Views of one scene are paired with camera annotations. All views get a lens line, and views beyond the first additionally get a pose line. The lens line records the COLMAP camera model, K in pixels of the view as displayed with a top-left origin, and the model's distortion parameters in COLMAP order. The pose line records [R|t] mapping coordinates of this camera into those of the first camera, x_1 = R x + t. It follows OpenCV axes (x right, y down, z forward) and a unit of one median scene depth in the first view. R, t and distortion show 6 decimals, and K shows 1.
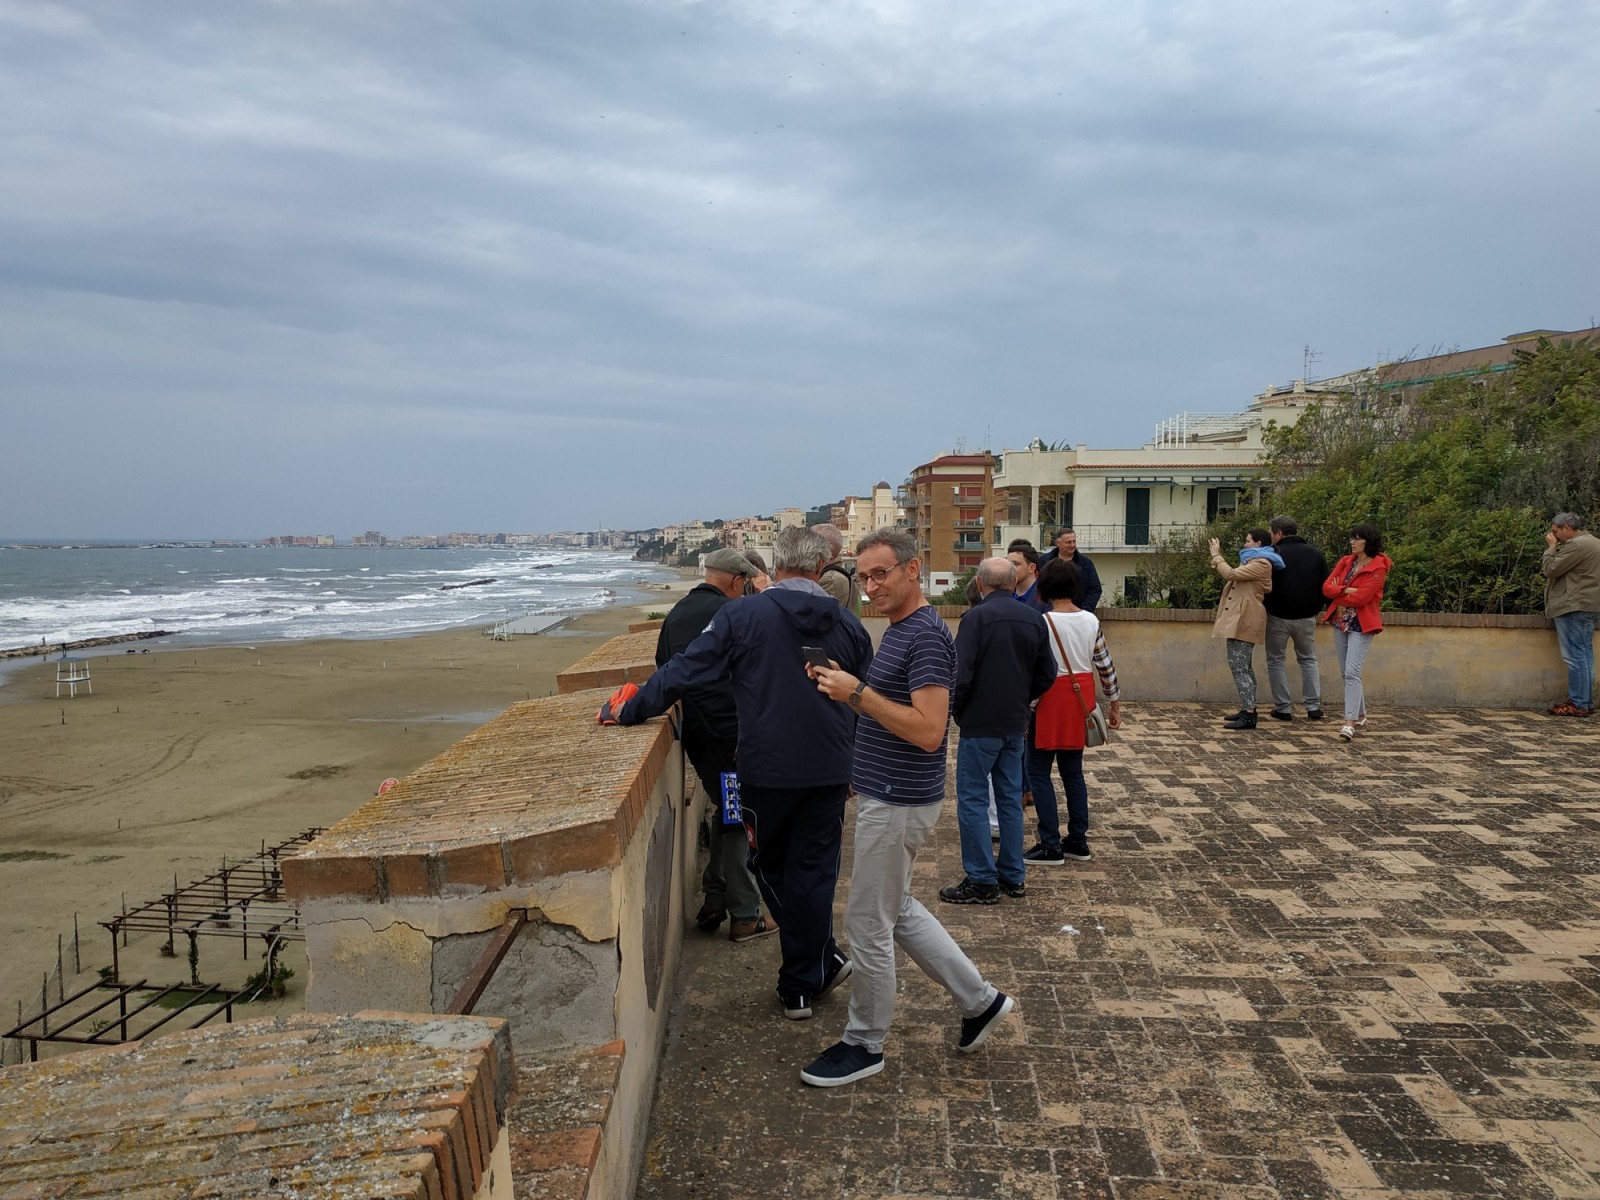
lens RADIAL K [[1153.2, 0, 788.0], [0, 1153.2, 597.8], [0, 0, 1]] dist [0.012695, -0.018835]
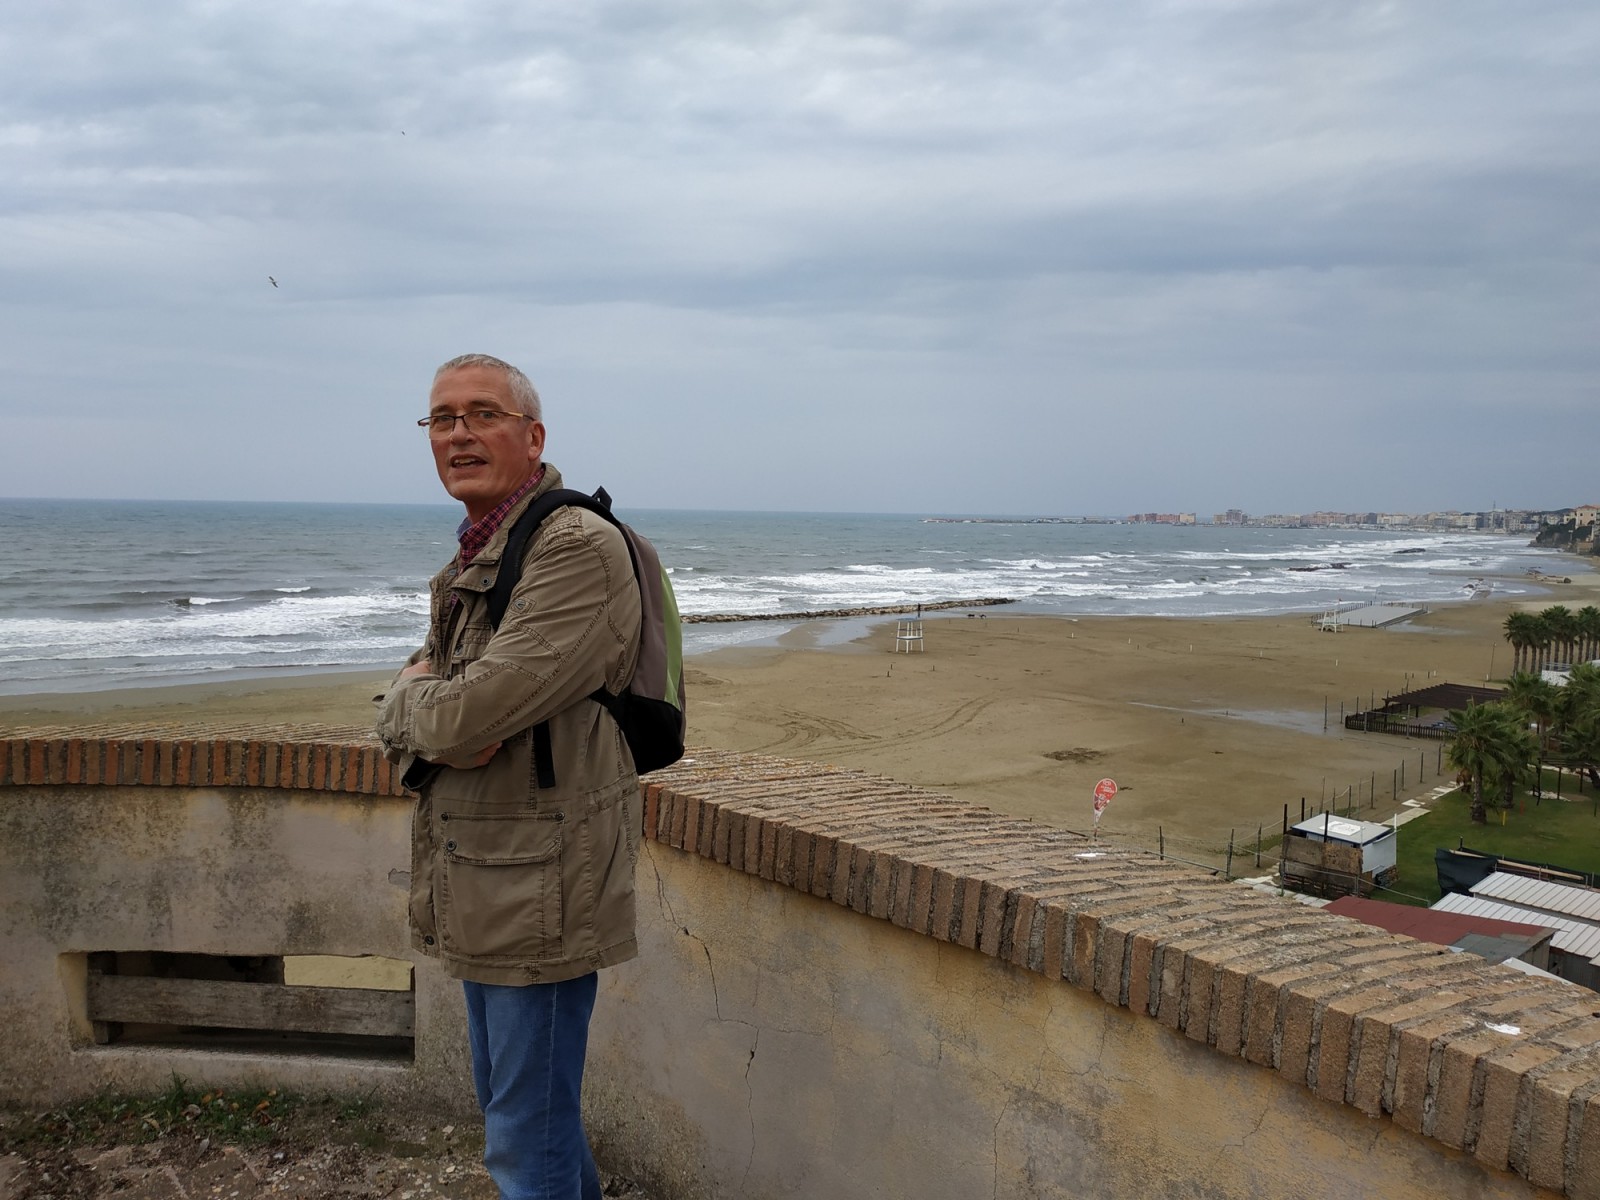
lens RADIAL K [[1153.2, 0, 800.6], [0, 1153.2, 593.9], [0, 0, 1]] dist [0.012695, -0.018835]
pose [[0.761082, 0.056244, -0.646213, 0.036607], [-0.046233, 0.998404, 0.032446, -0.004638], [0.647006, 0.005182, 0.762467, 0.111489]]
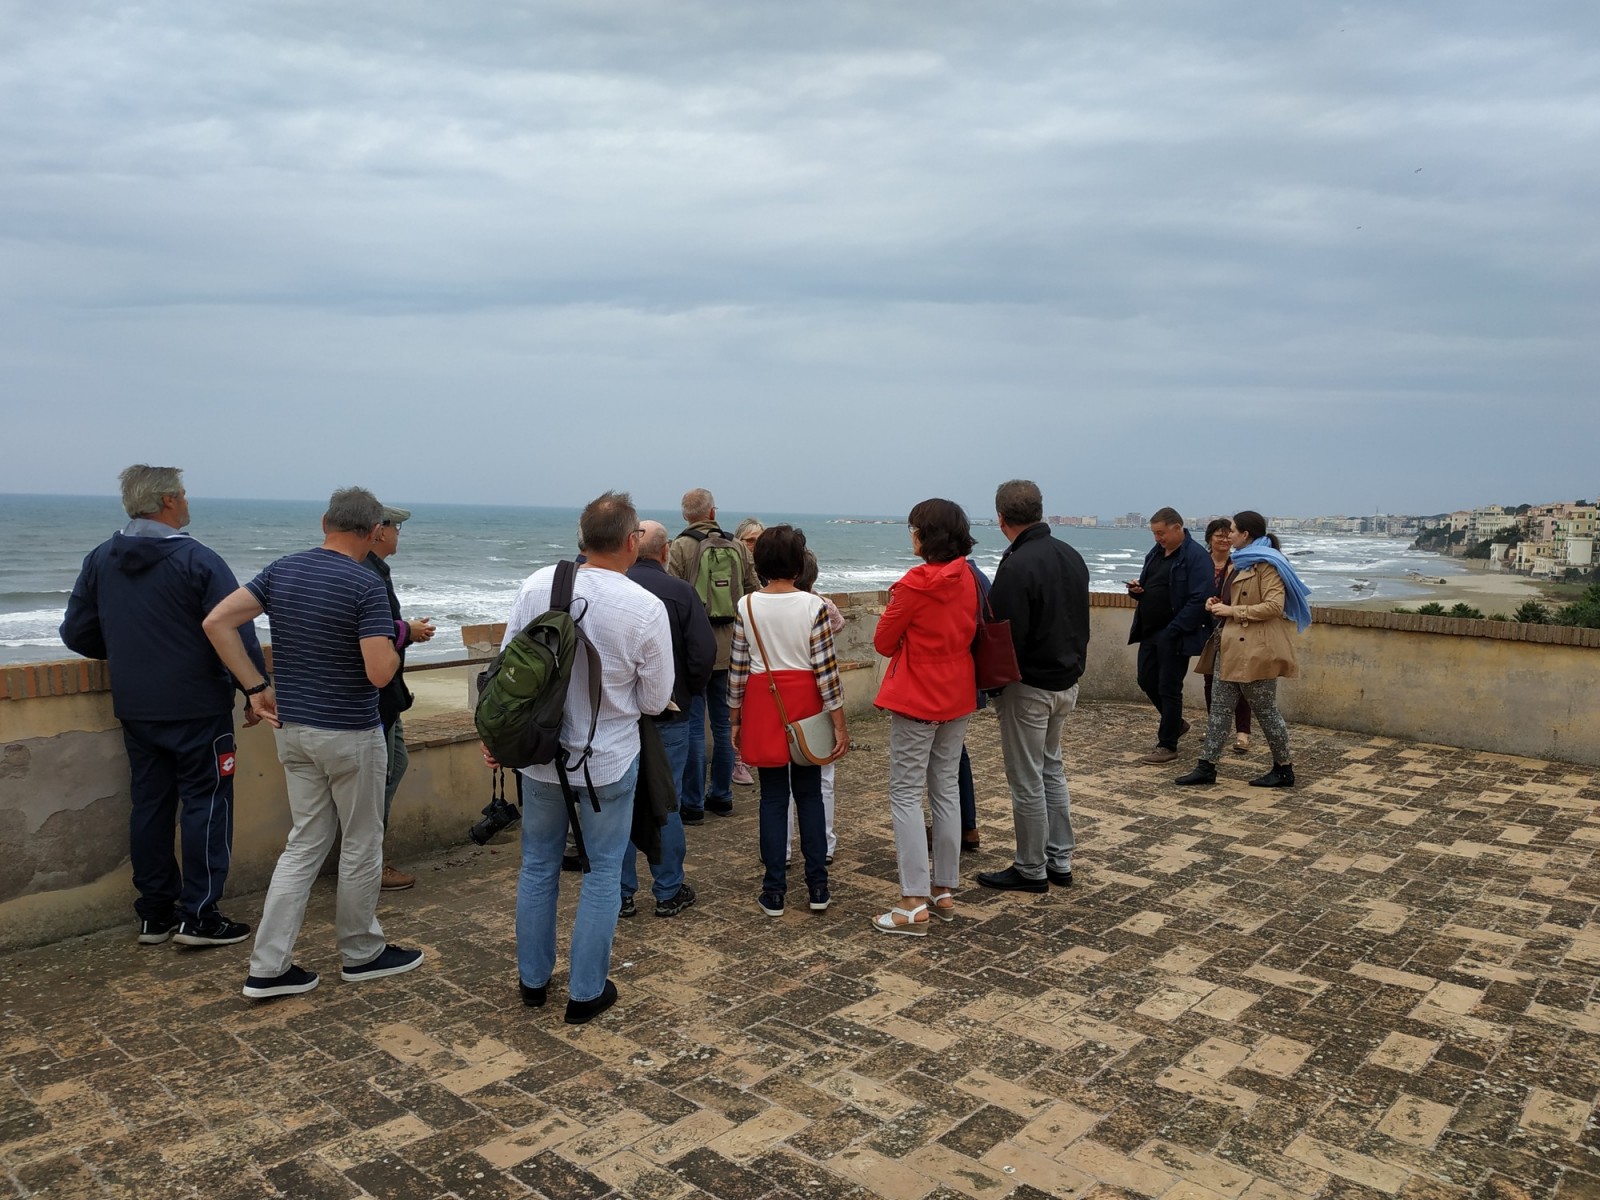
lens RADIAL K [[1153.2, 0, 795.3], [0, 1153.2, 603.3], [0, 0, 1]] dist [0.012695, -0.018835]
pose [[0.807046, 0.061361, -0.587292, 0.049778], [-0.049408, 0.998116, 0.036389, -0.000695], [0.588419, -0.000351, 0.808556, 0.023378]]
